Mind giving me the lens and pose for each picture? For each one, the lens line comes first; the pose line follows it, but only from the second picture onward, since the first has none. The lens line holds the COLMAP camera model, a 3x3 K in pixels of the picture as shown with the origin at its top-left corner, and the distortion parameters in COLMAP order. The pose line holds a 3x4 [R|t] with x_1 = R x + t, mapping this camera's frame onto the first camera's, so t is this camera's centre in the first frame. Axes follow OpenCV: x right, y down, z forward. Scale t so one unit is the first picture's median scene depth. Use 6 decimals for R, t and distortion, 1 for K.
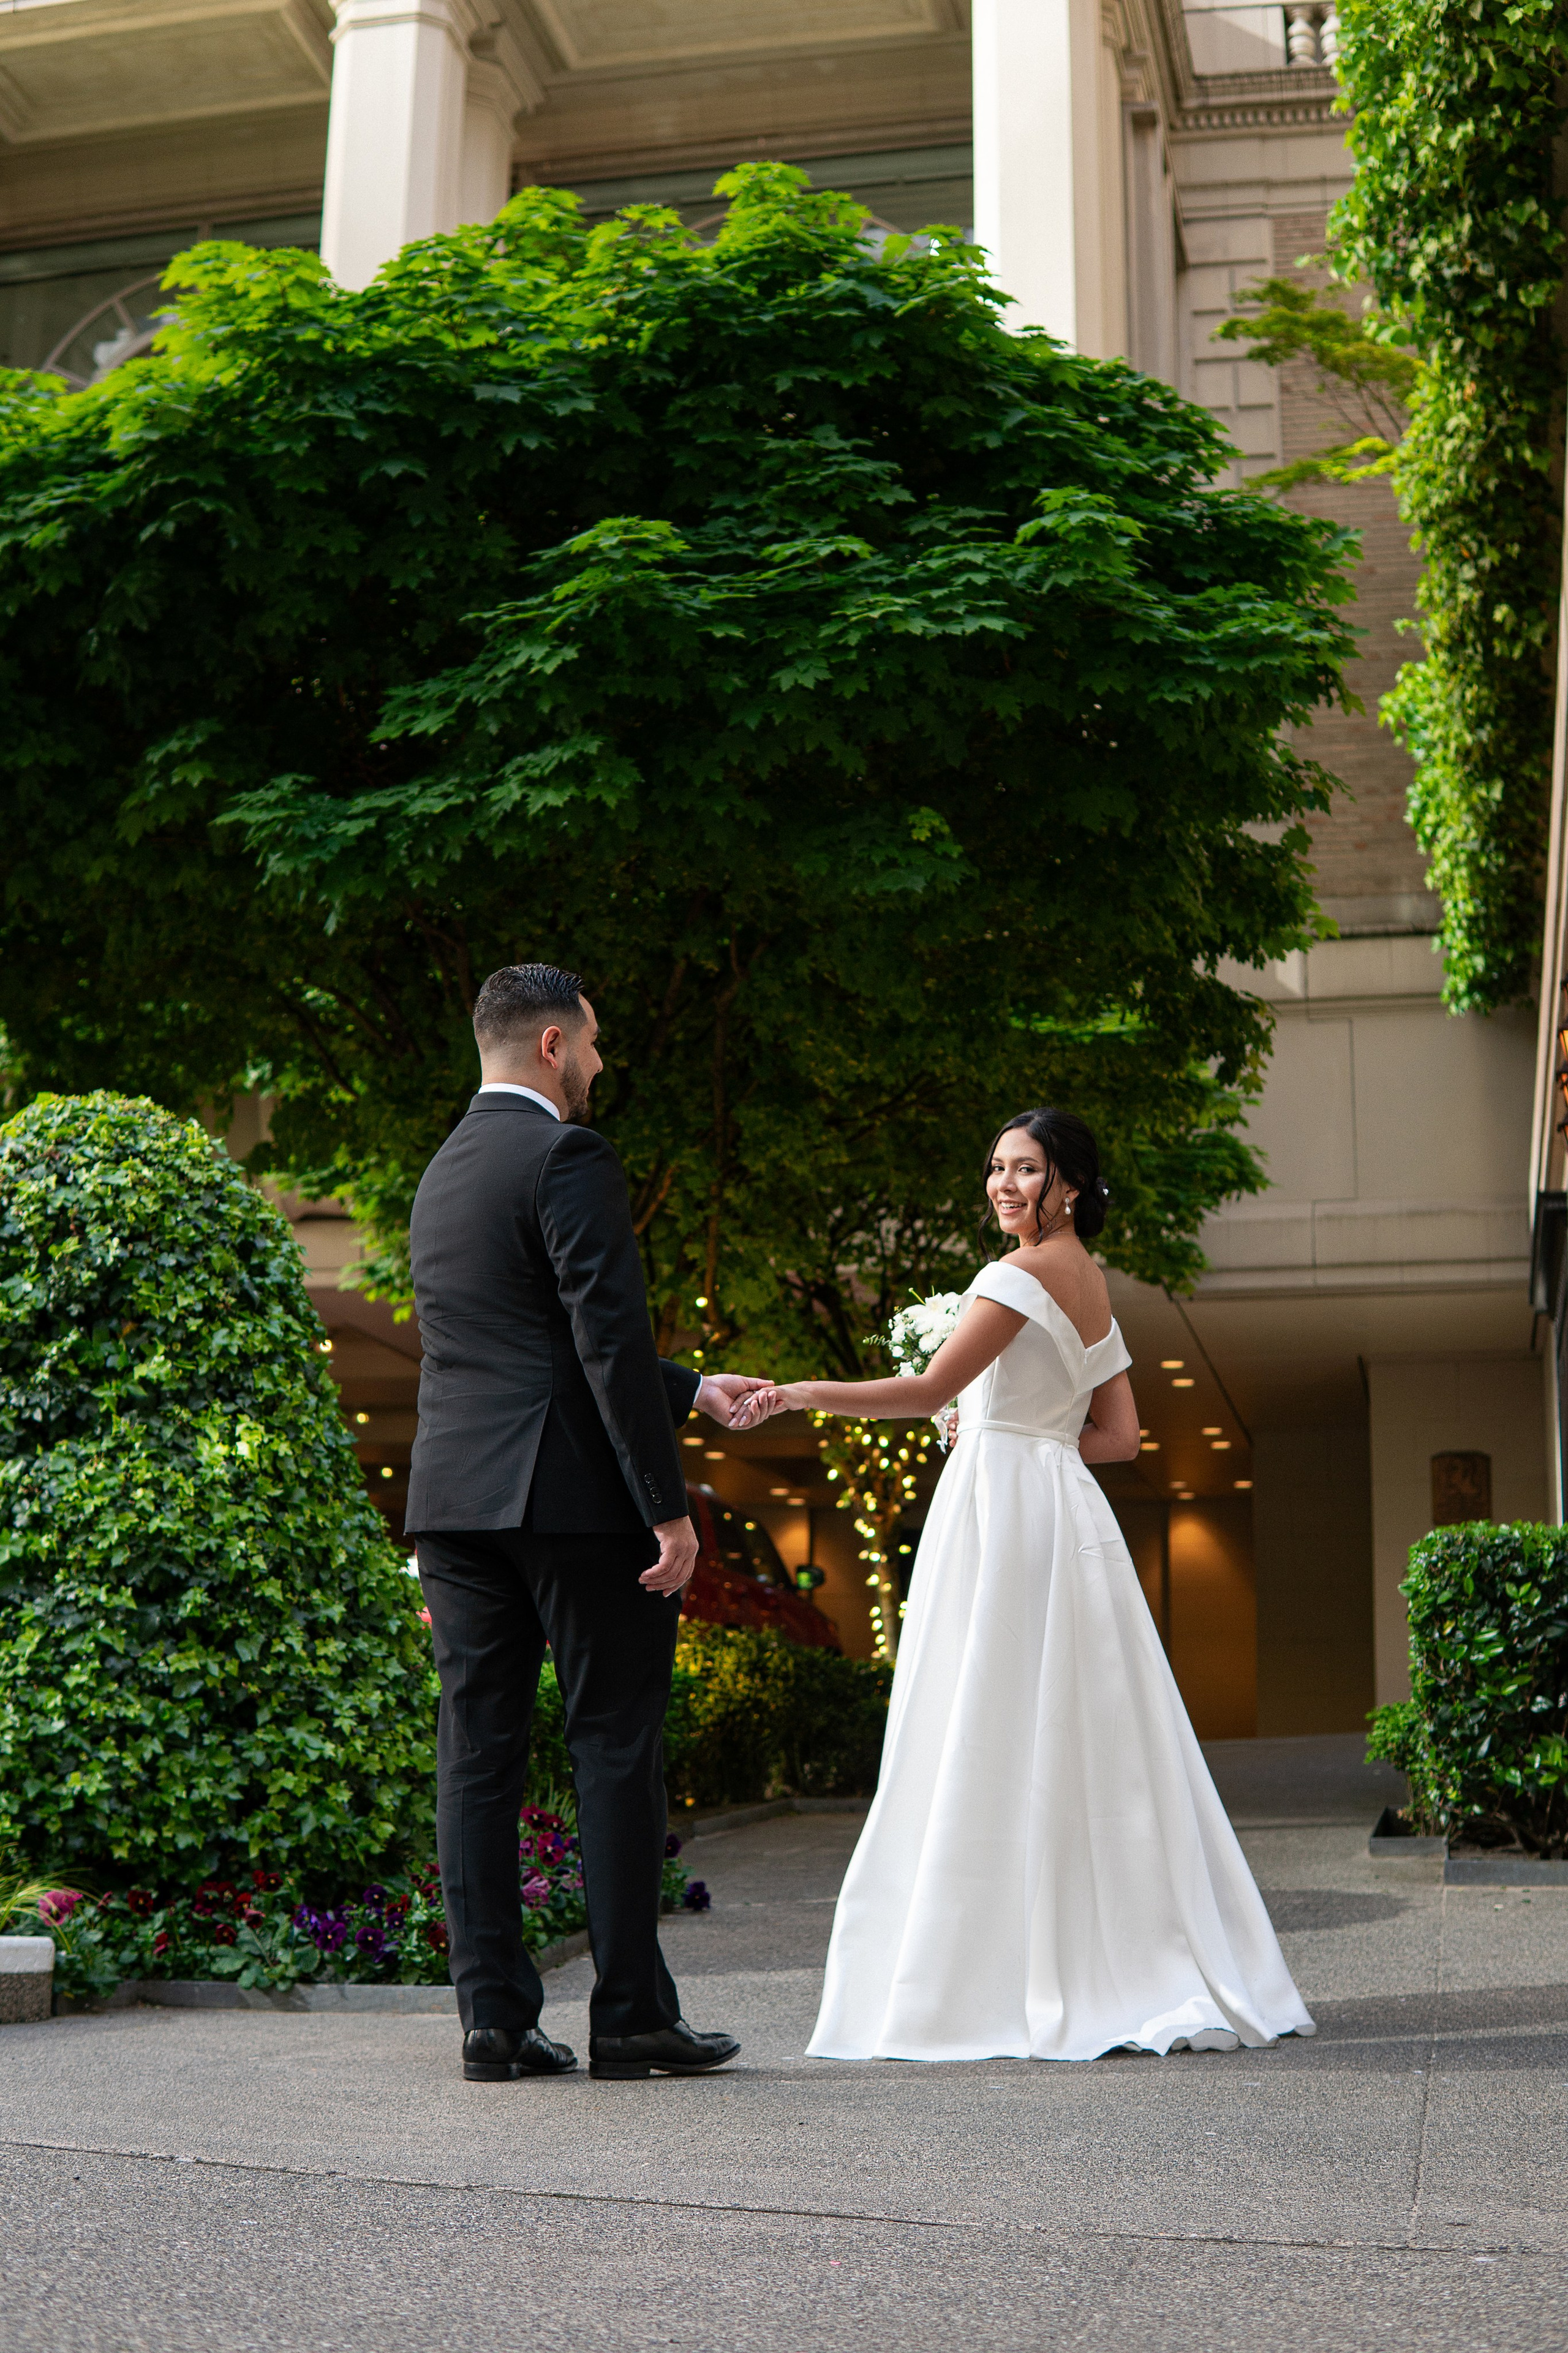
lens RADIAL K [[3194.9, 0, 784.0], [0, 3194.9, 1176.5], [0, 0, 1]] dist [-0.201414, -0.020481]
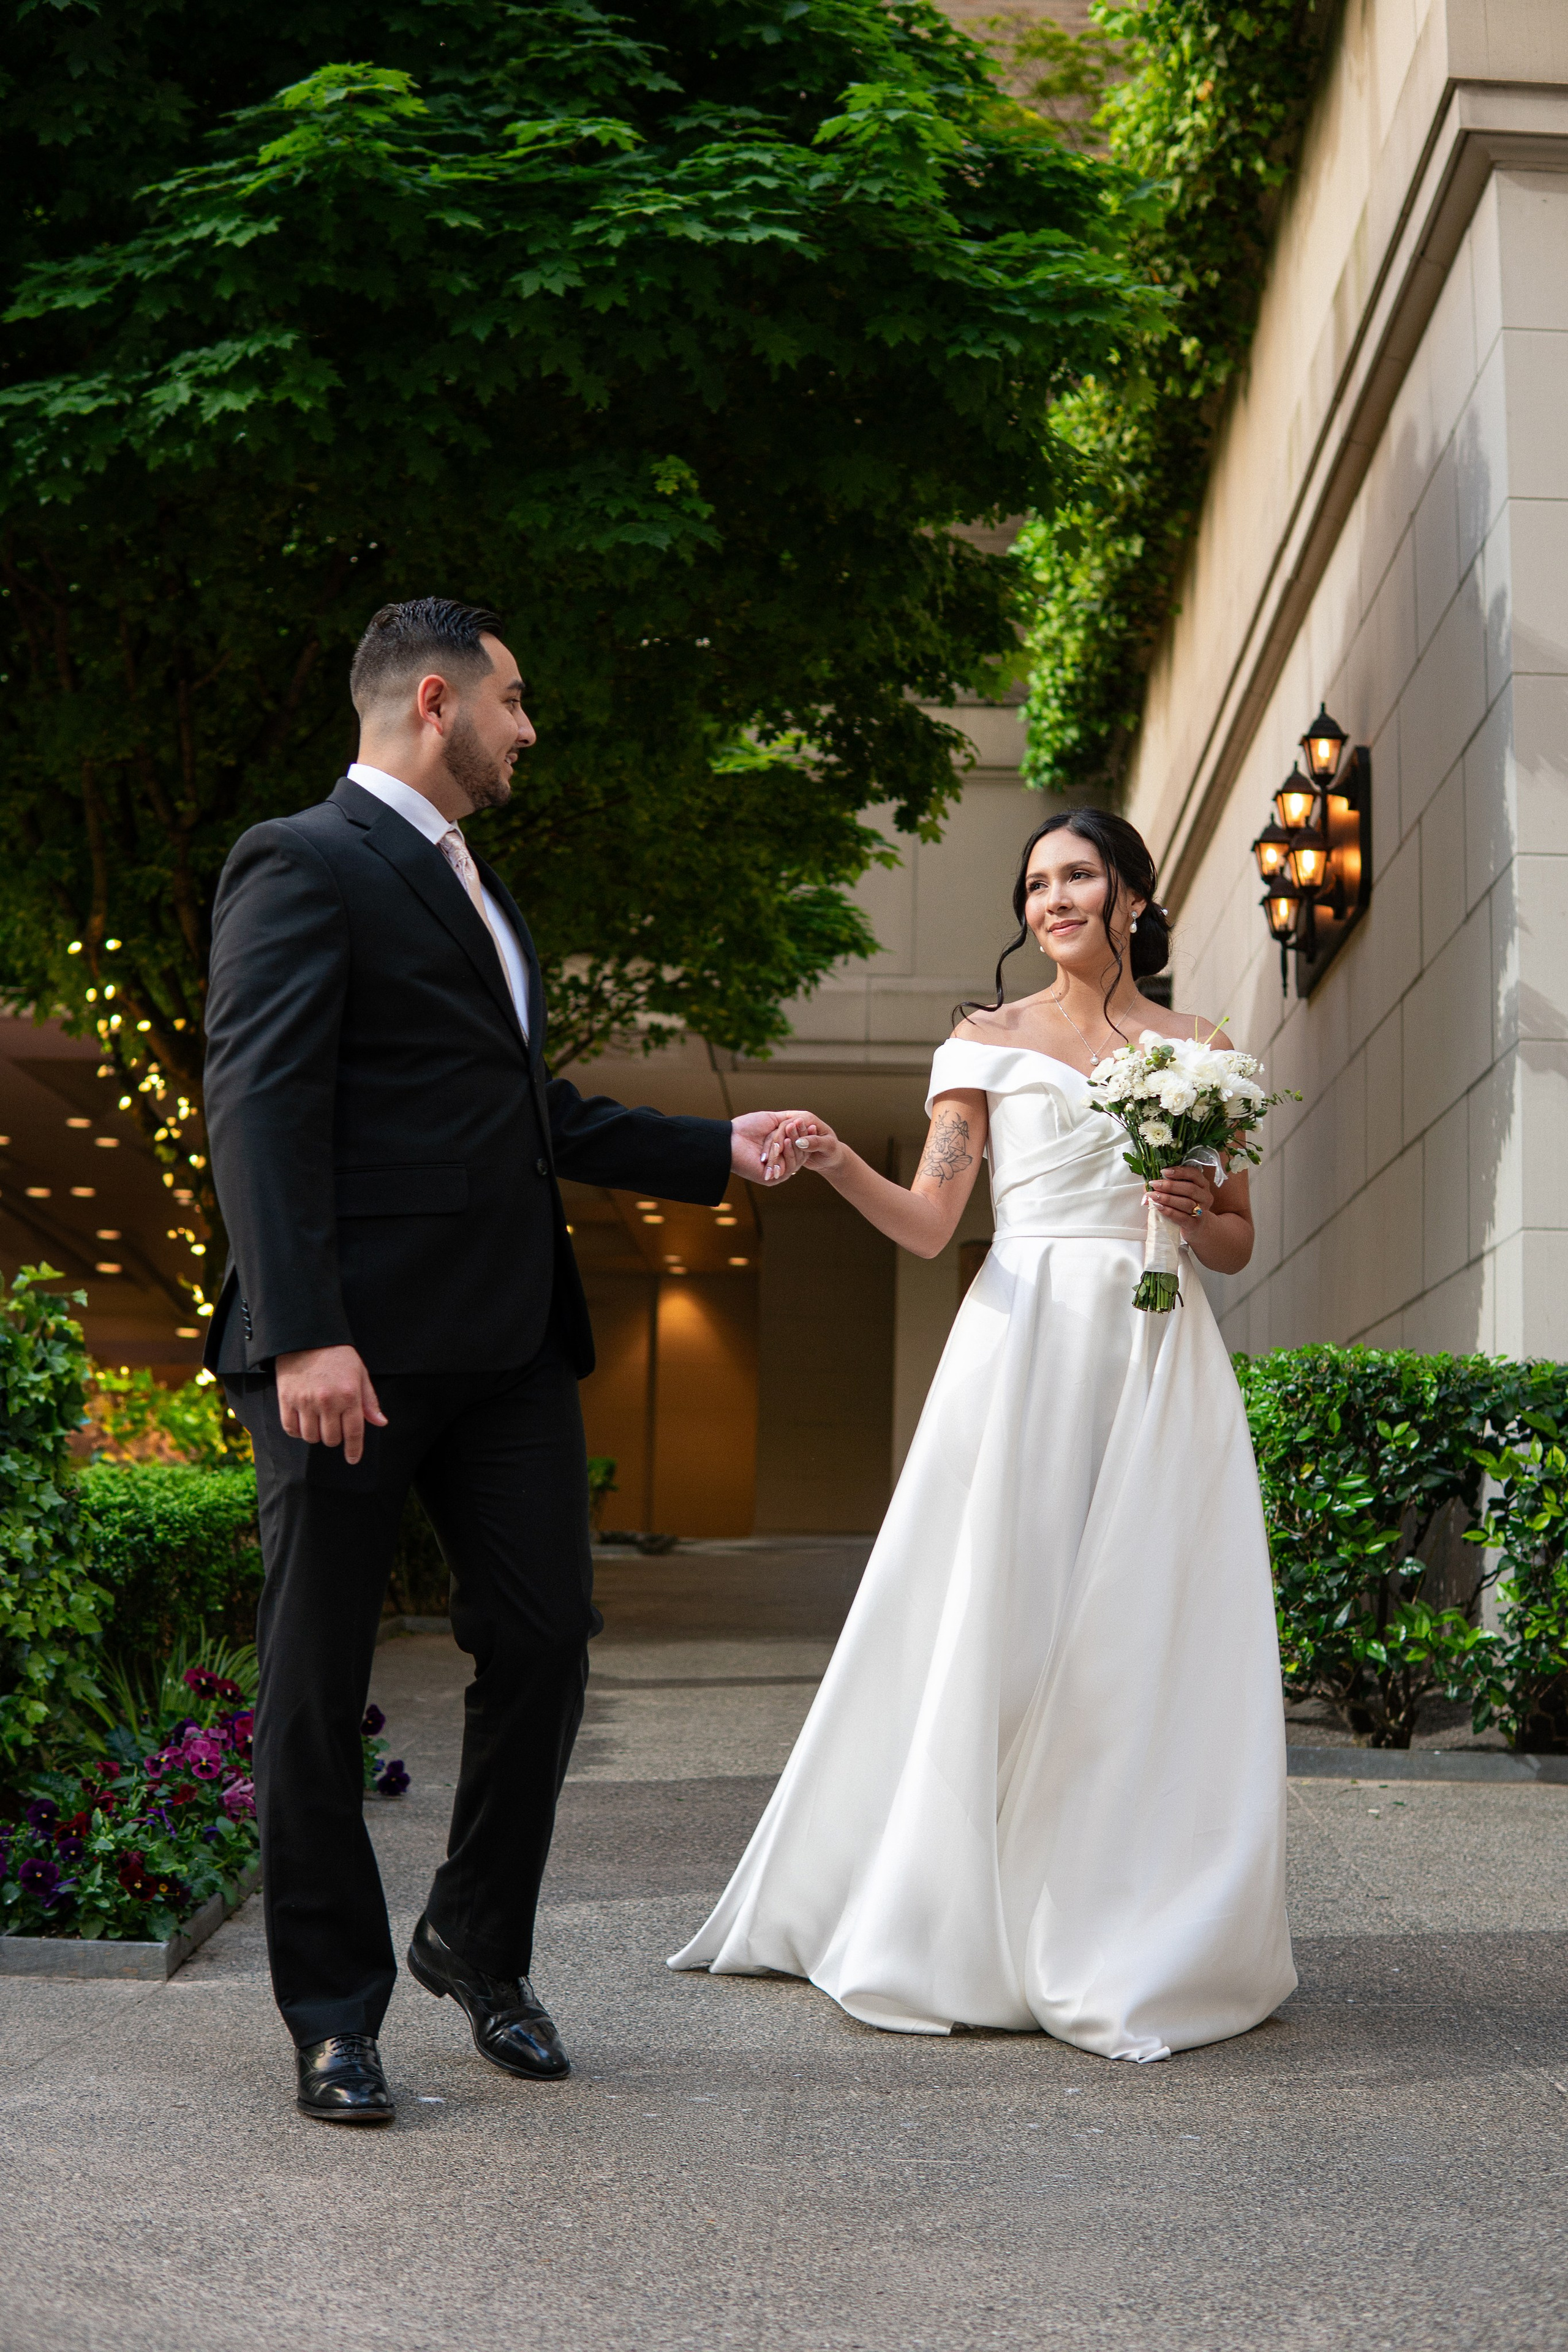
lens RADIAL K [[3118.3, 0, 790.1], [0, 3118.3, 1199.1], [0, 0, 1]] dist [-0.177586, -0.150223]
pose [[0.982631, 0.041965, 0.180761, -0.086467], [-0.056397, 0.995553, 0.075454, 0.019676], [-0.176791, -0.084337, 0.980628, 0.259192]]
